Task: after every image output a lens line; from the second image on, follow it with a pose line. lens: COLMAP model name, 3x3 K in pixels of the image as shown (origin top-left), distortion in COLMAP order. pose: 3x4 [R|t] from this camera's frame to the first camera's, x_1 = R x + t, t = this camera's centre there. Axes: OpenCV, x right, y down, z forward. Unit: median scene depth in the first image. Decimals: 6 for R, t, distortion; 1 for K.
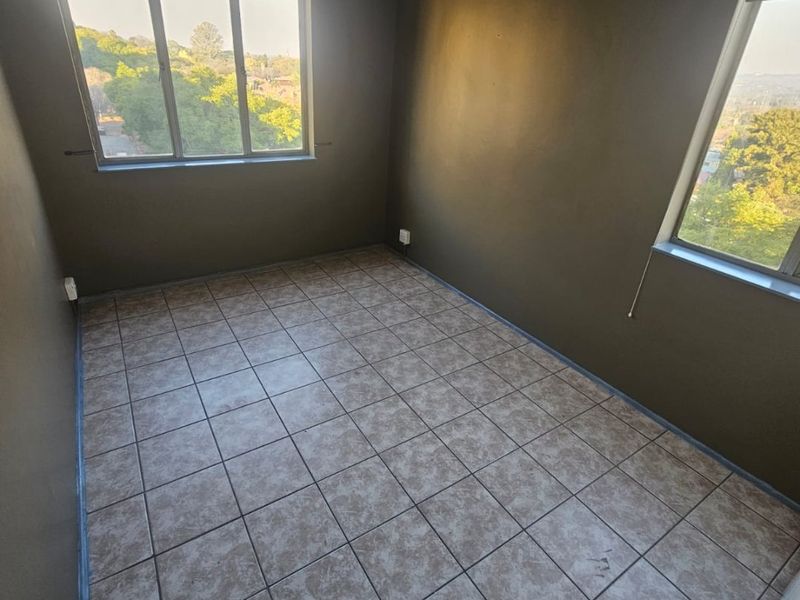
lens RADIAL K [[439.5, 0, 398.2], [0, 439.5, 279.5], [0, 0, 1]] dist [0.019663, -0.000087]
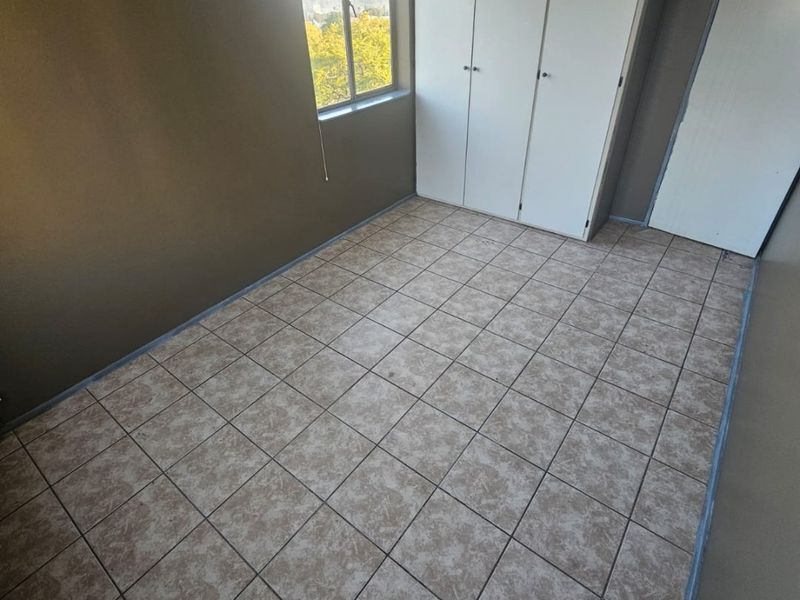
lens RADIAL K [[439.5, 0, 398.2], [0, 439.5, 279.5], [0, 0, 1]] dist [0.019663, -0.000087]
pose [[-0.323073, -0.569903, 0.755536, -0.699012], [0.427405, 0.624428, 0.653769, -0.499099], [-0.844363, 0.534135, 0.041844, 0.940148]]
